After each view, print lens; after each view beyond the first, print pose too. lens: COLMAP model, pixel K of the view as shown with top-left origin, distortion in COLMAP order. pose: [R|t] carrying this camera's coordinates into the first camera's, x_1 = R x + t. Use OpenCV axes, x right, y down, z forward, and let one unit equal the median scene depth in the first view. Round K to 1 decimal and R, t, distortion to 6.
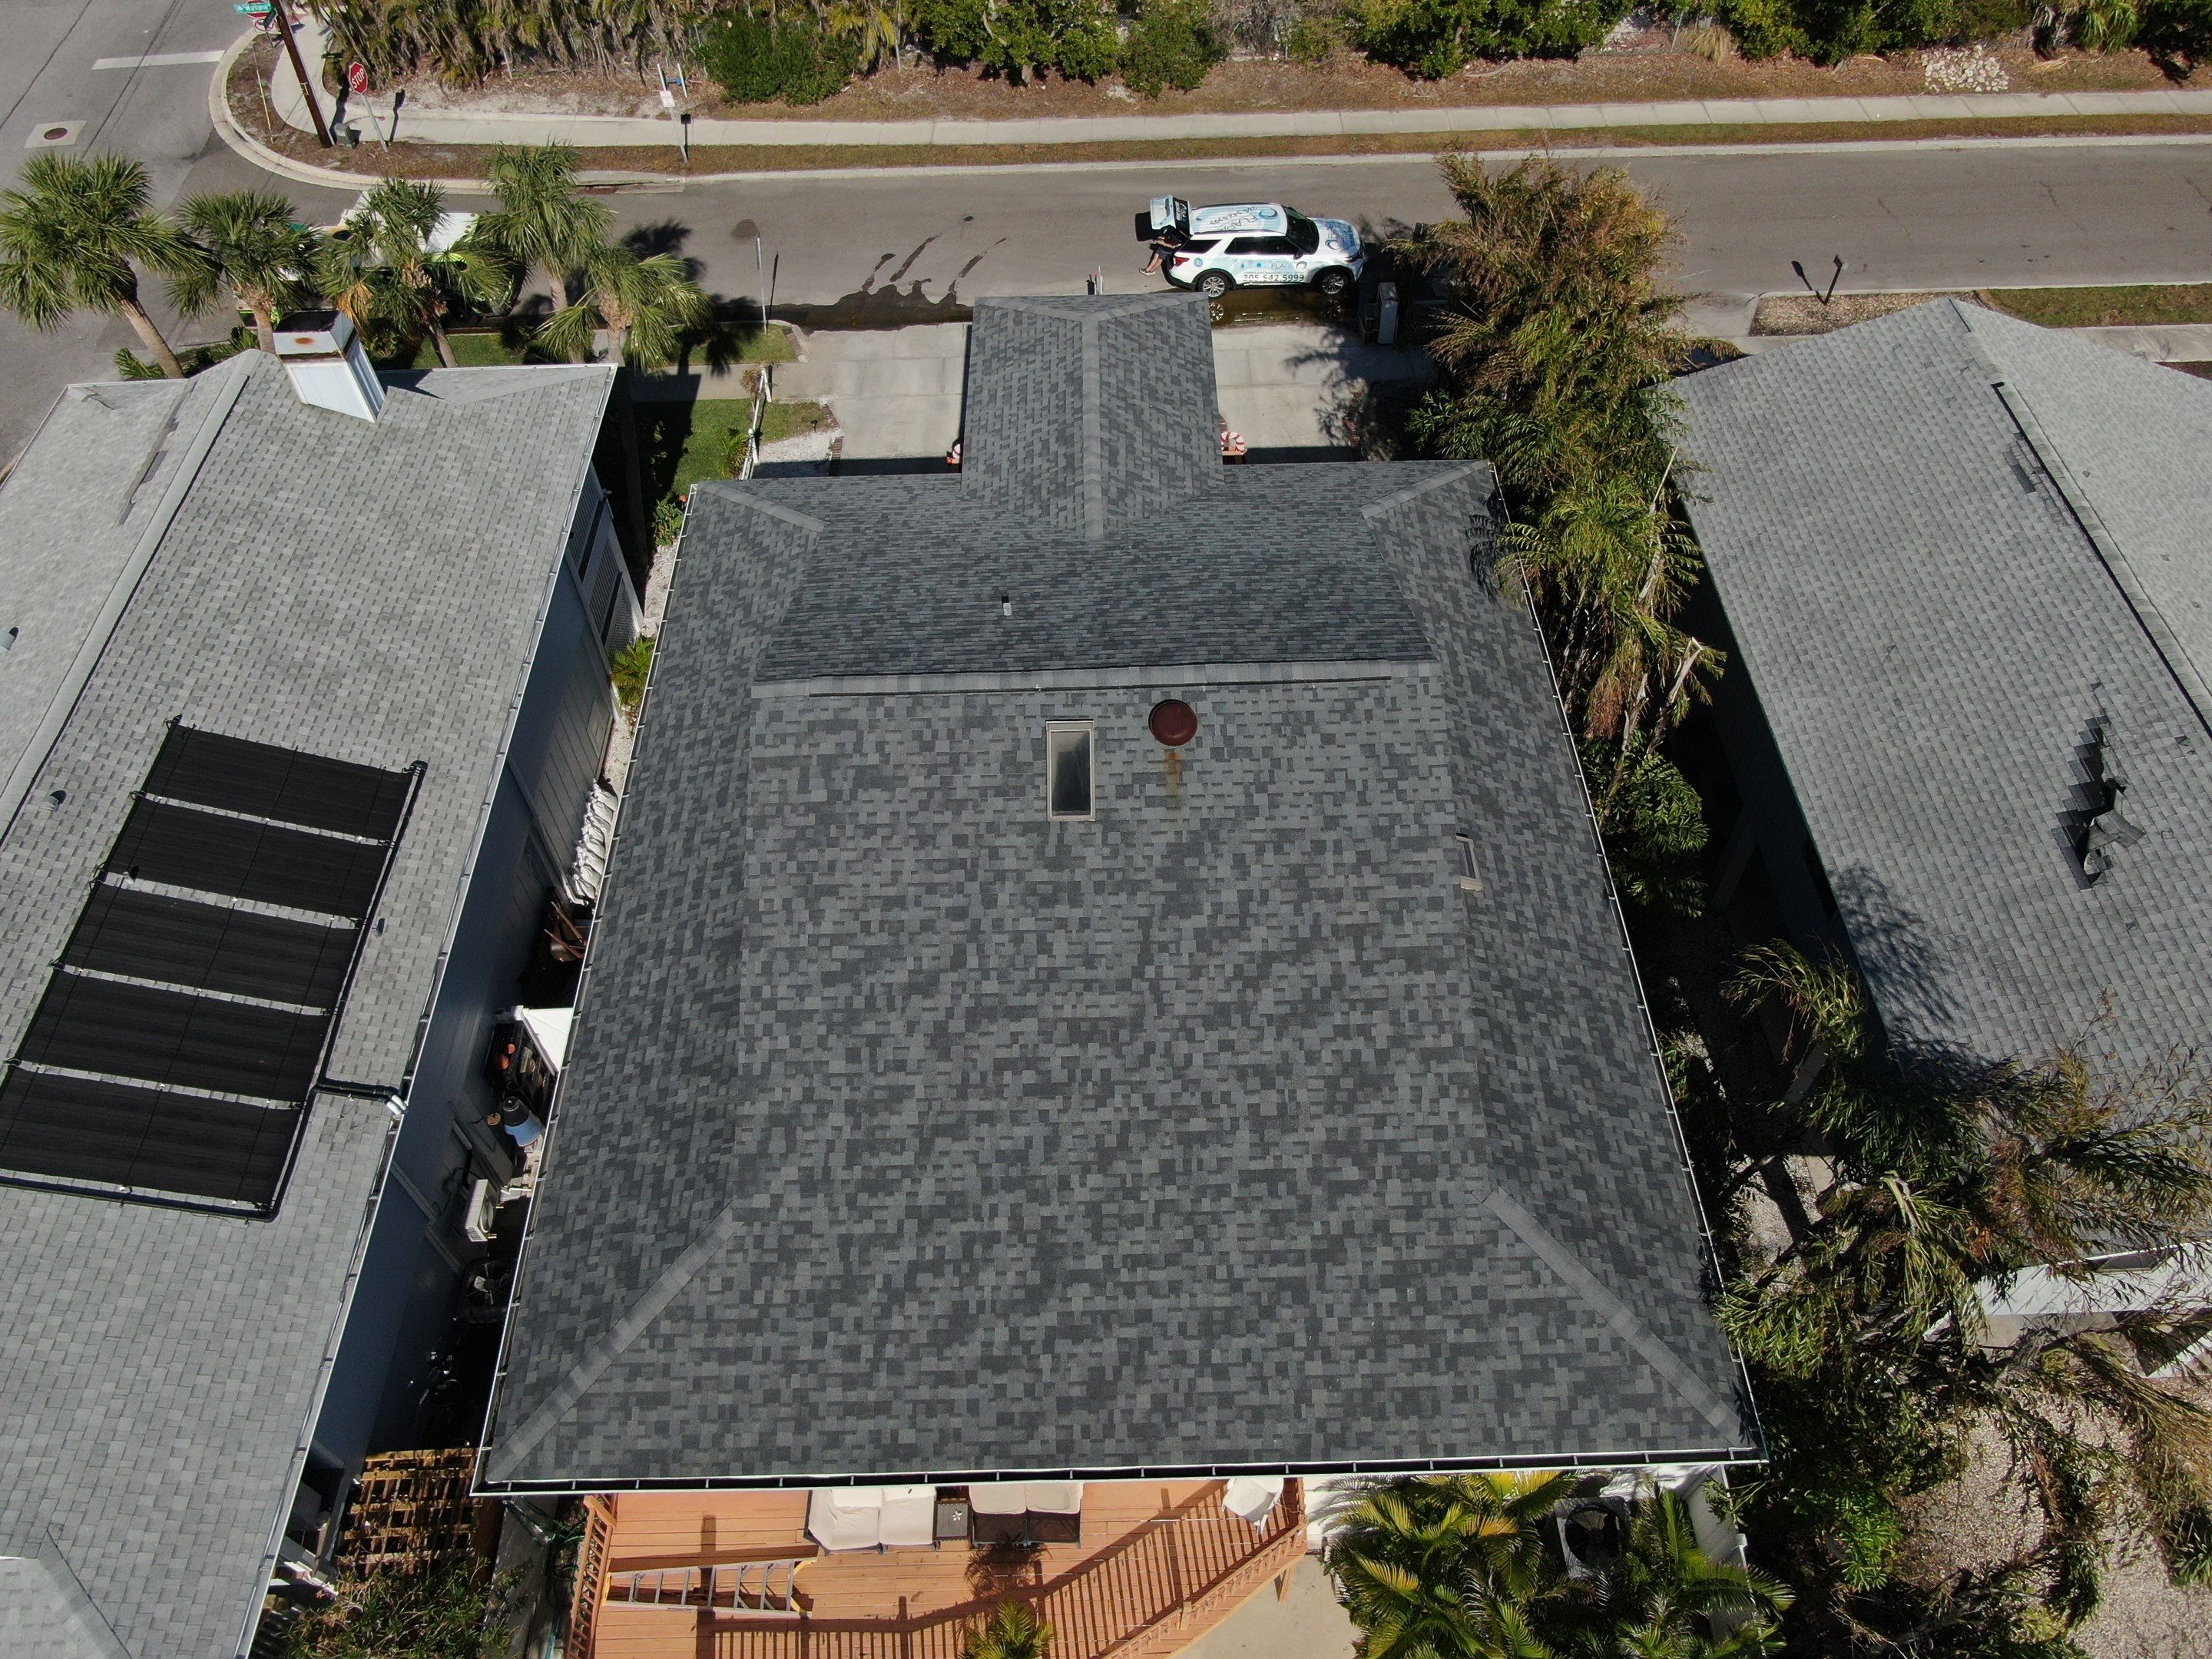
lens RADIAL K [[1584.5, 0, 1109.4], [0, 1584.5, 831.3], [0, 0, 1]] dist [-0.023402, 0.009492]
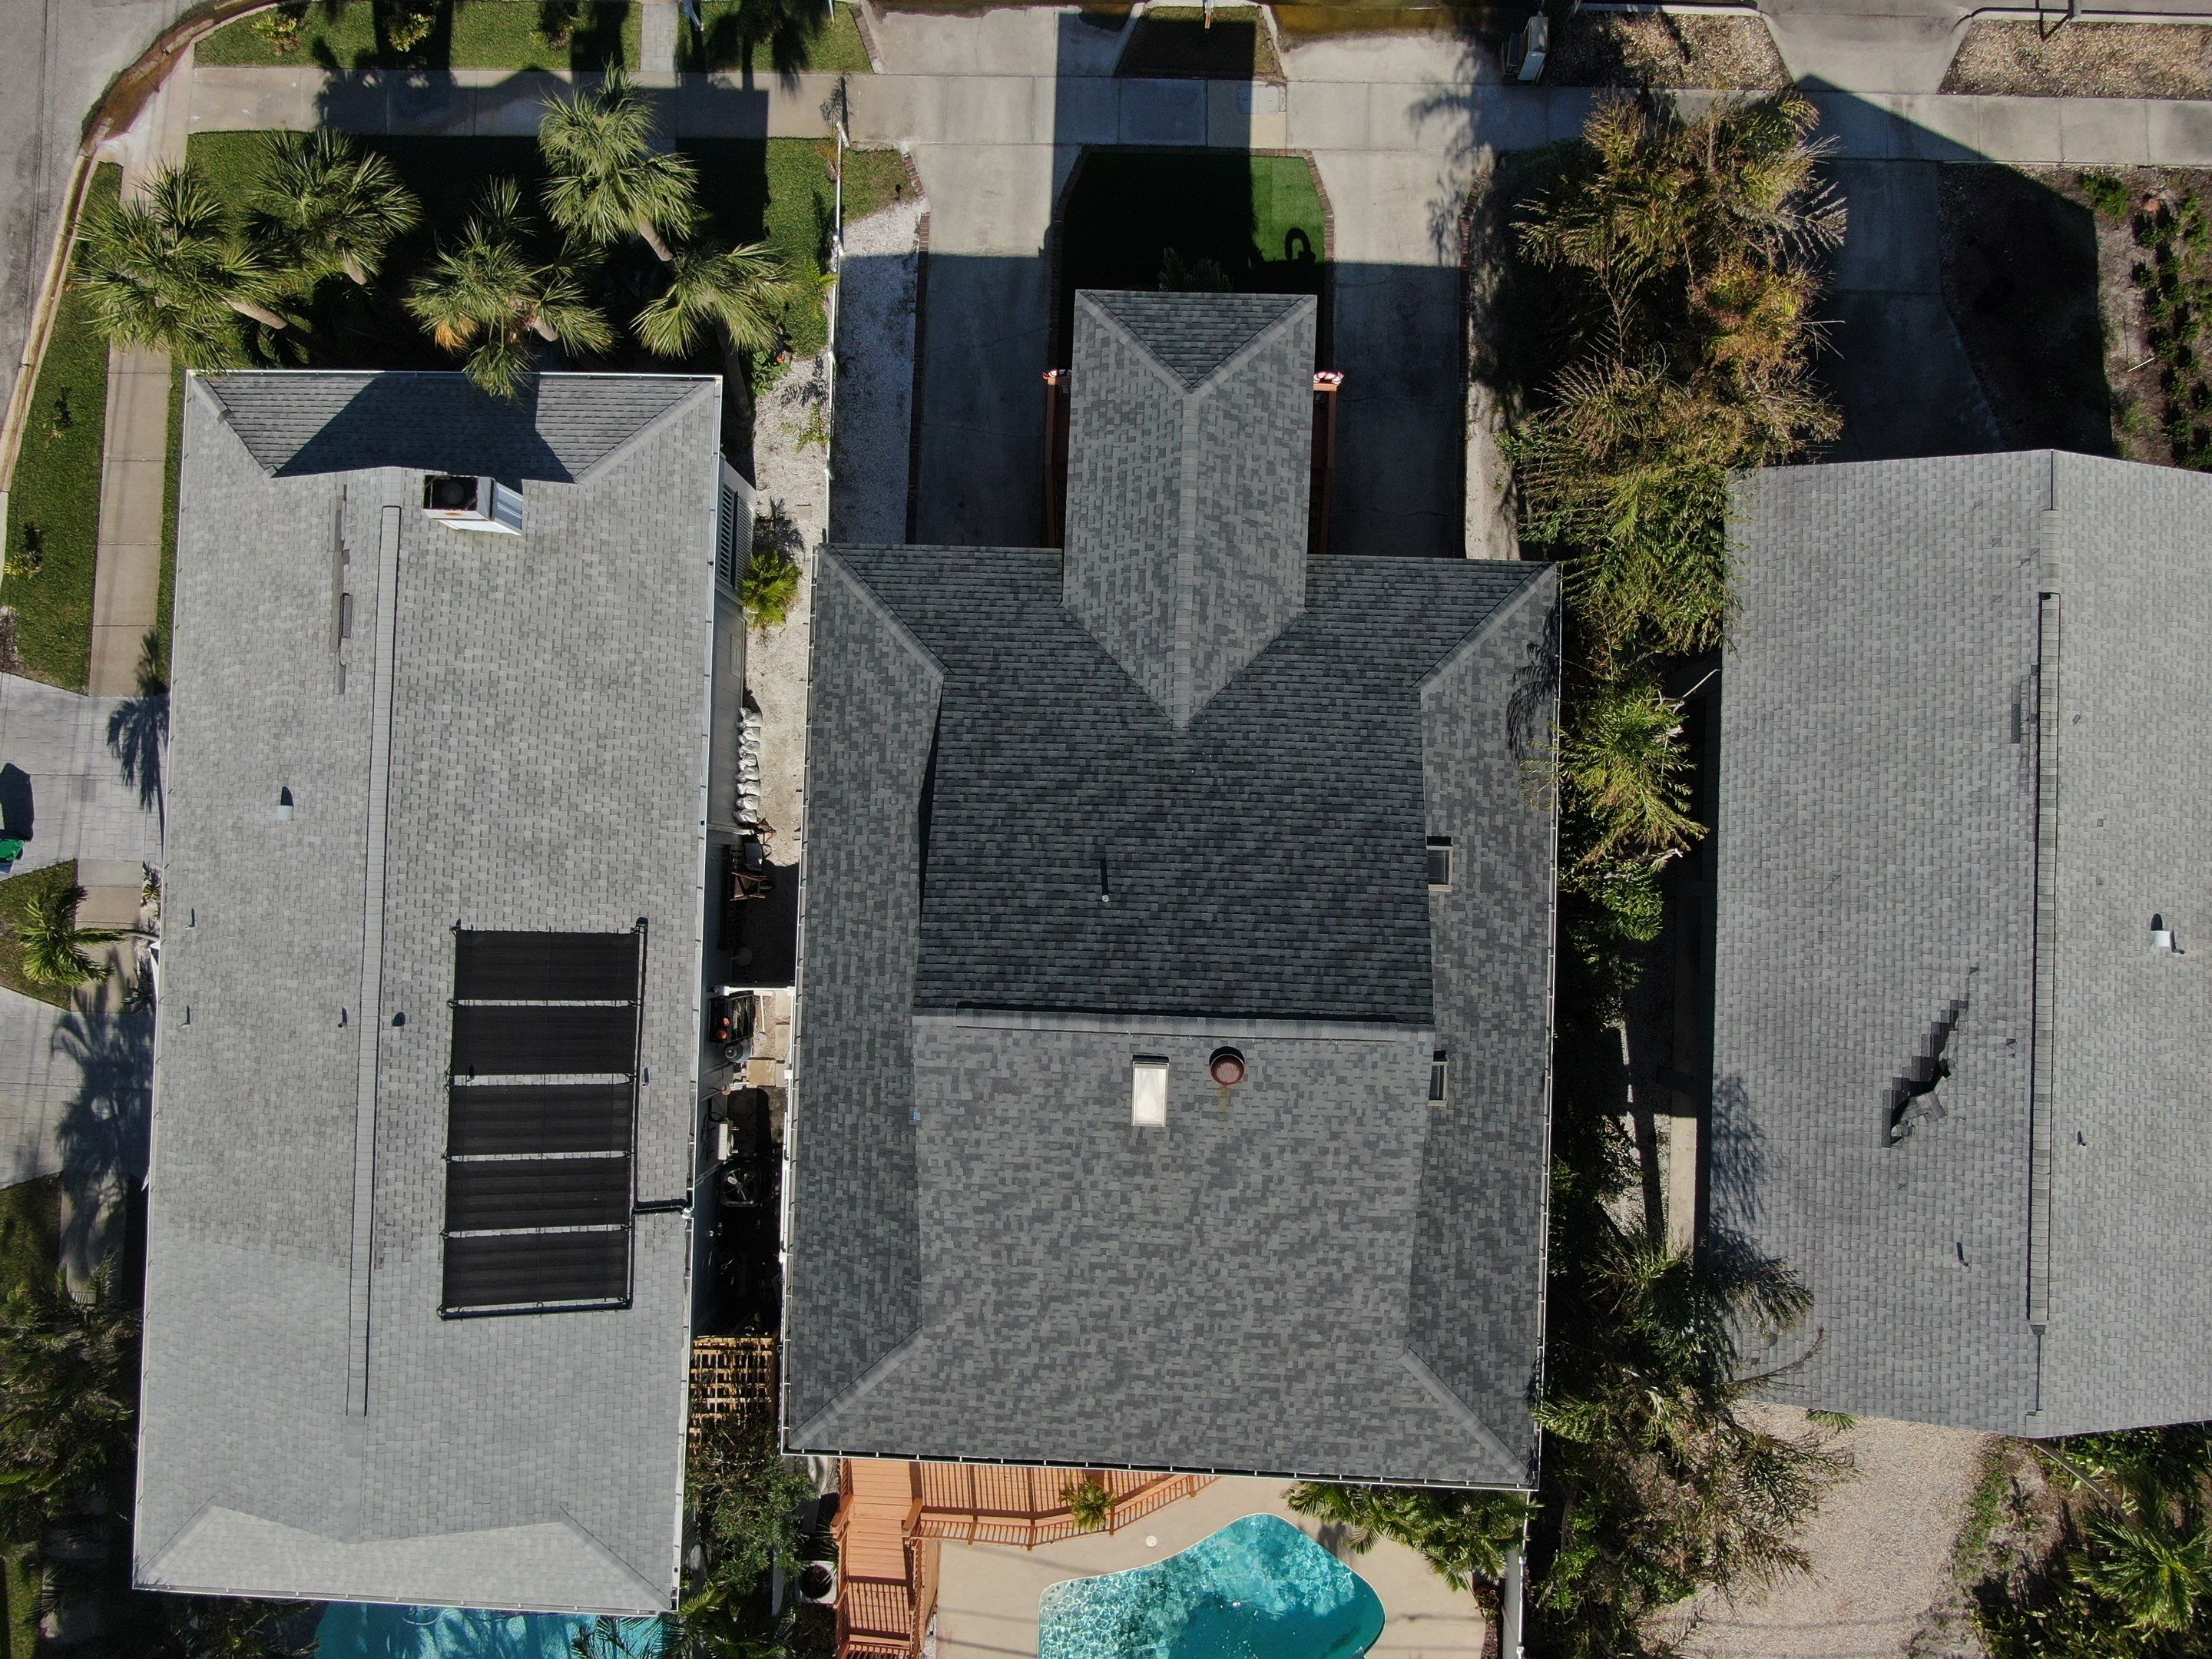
lens RADIAL K [[1584.5, 0, 1109.4], [0, 1584.5, 831.3], [0, 0, 1]] dist [-0.023402, 0.009492]
pose [[0.998443, 0.053641, -0.015306, -0.051436], [-0.033311, 0.793452, 0.607721, -1.069615], [0.044743, -0.606265, 0.794003, 0.050963]]
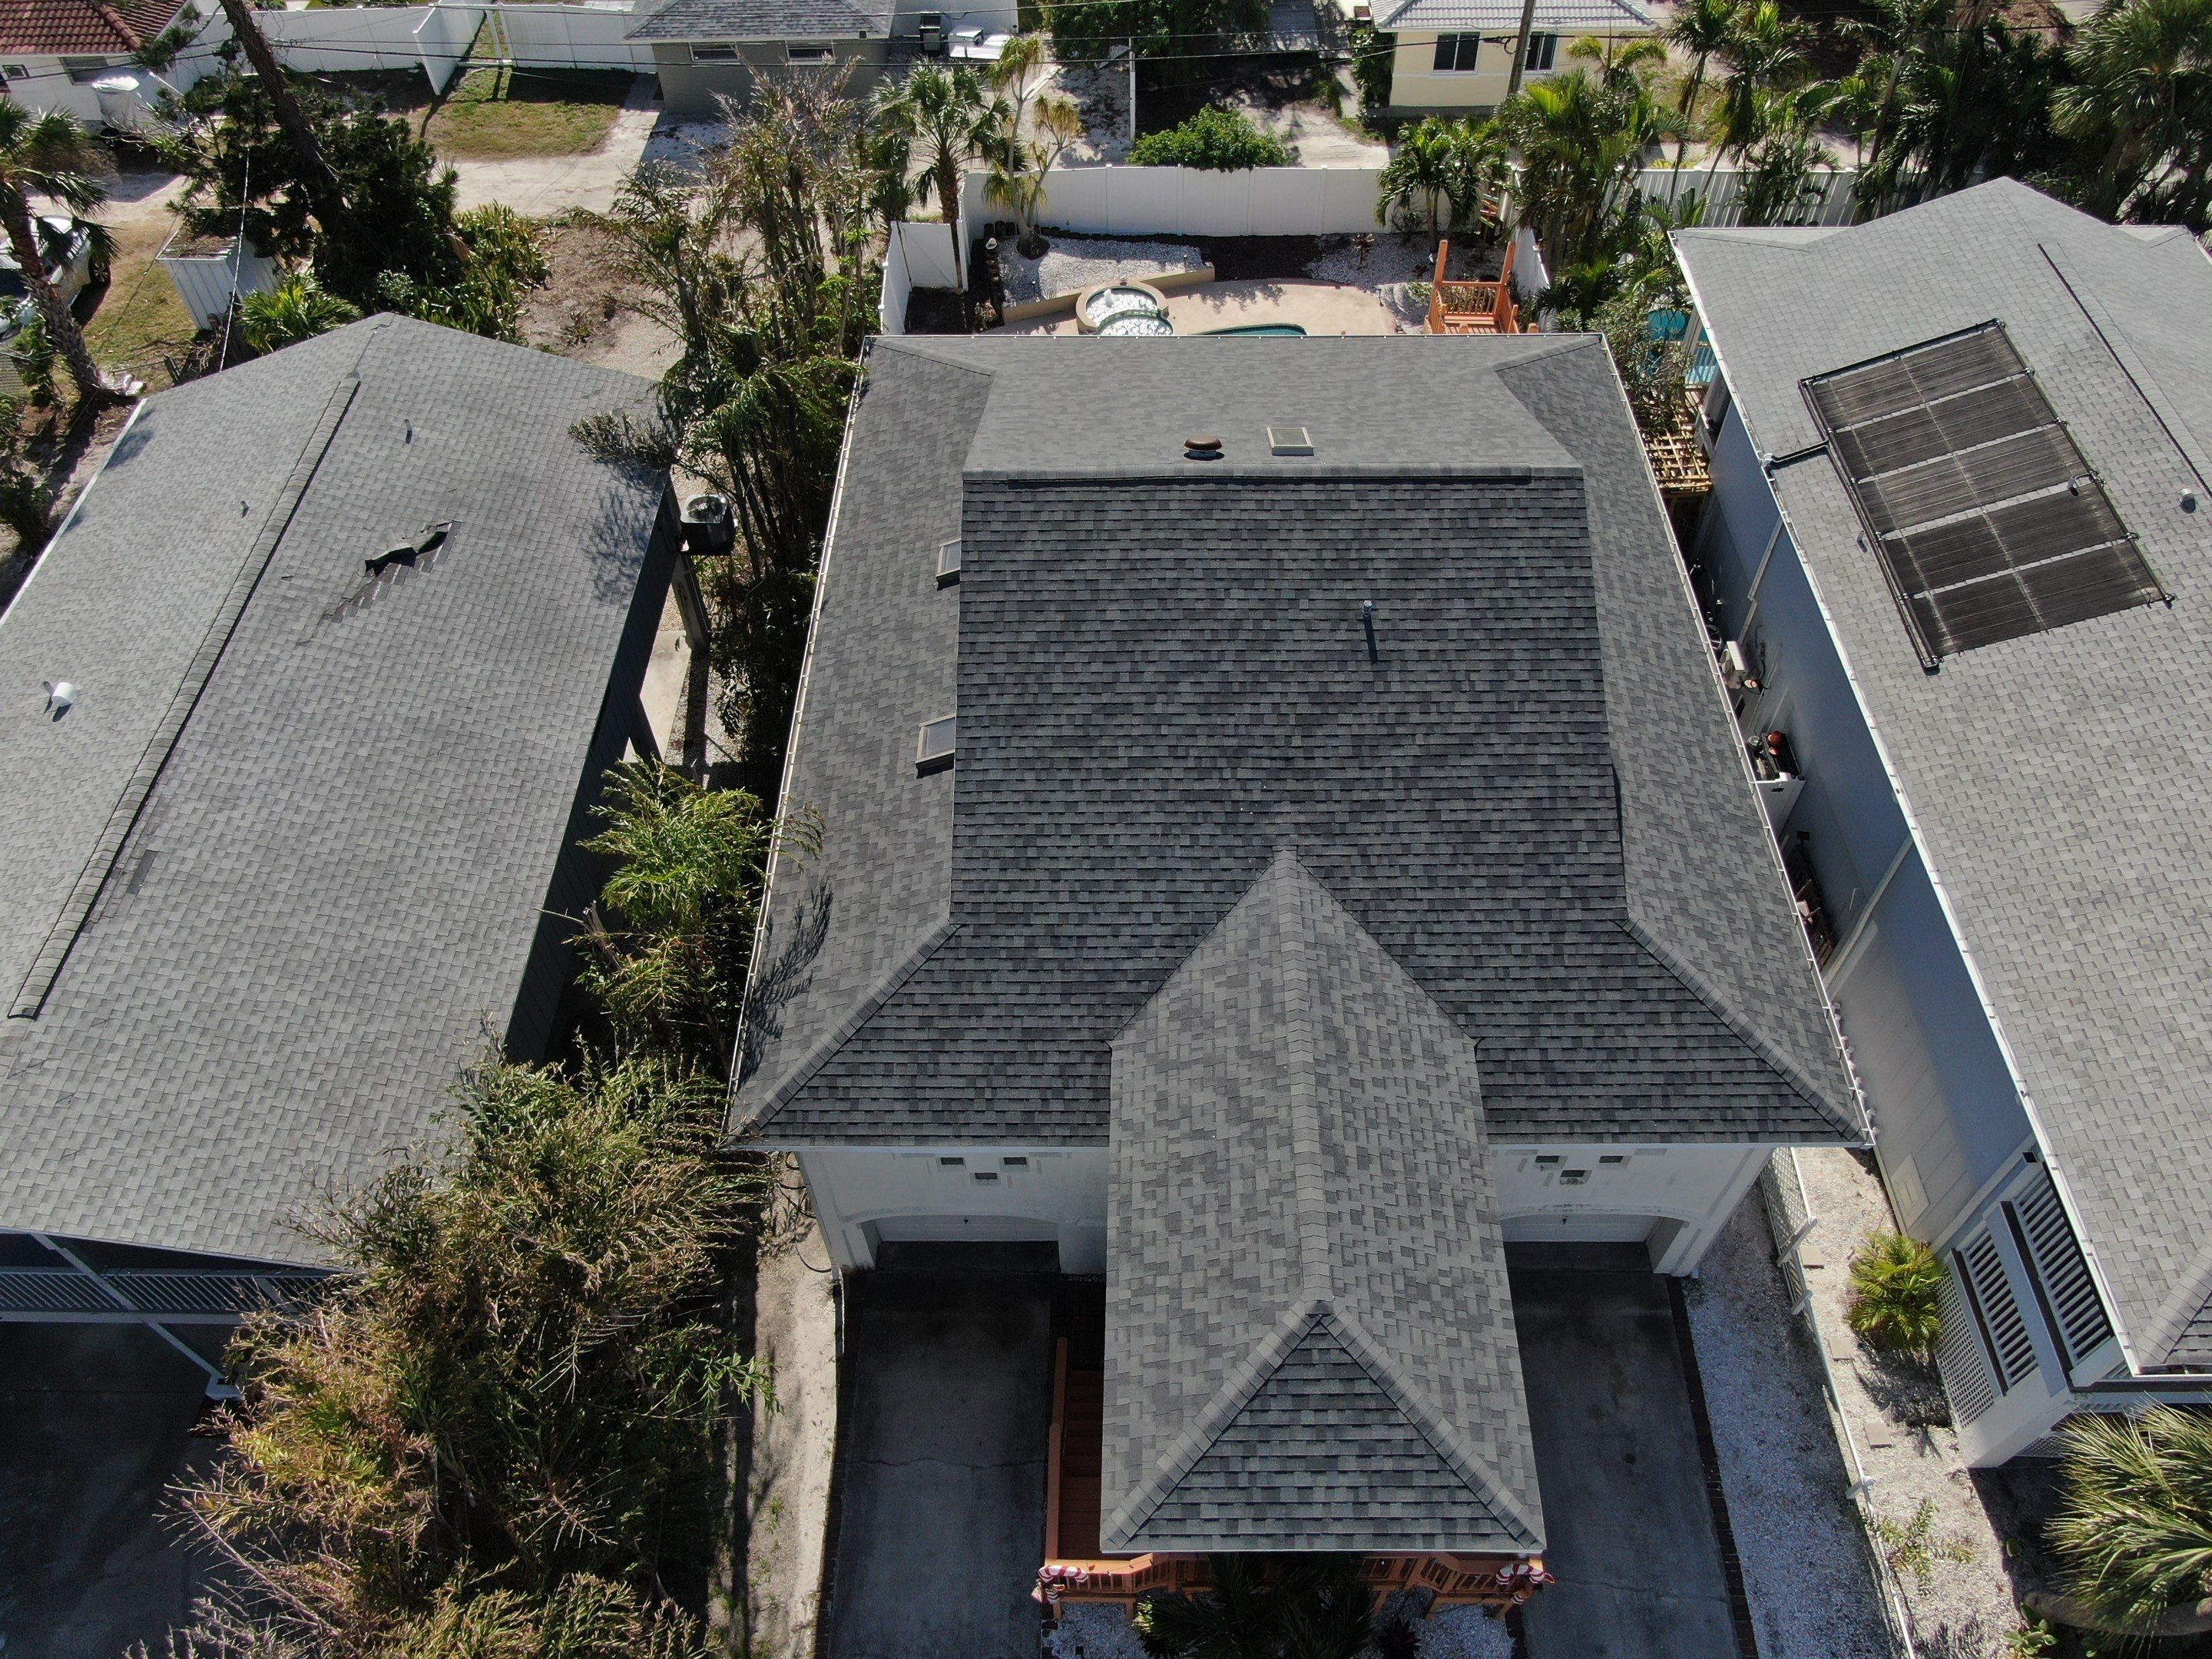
lens RADIAL K [[1584.5, 0, 1109.4], [0, 1584.5, 831.3], [0, 0, 1]] dist [-0.023402, 0.009492]
pose [[-0.999051, -0.001402, 0.043537, 0.059649], [0.042905, -0.204305, 0.977967, -1.296121], [0.007524, 0.978906, 0.204171, 1.065751]]
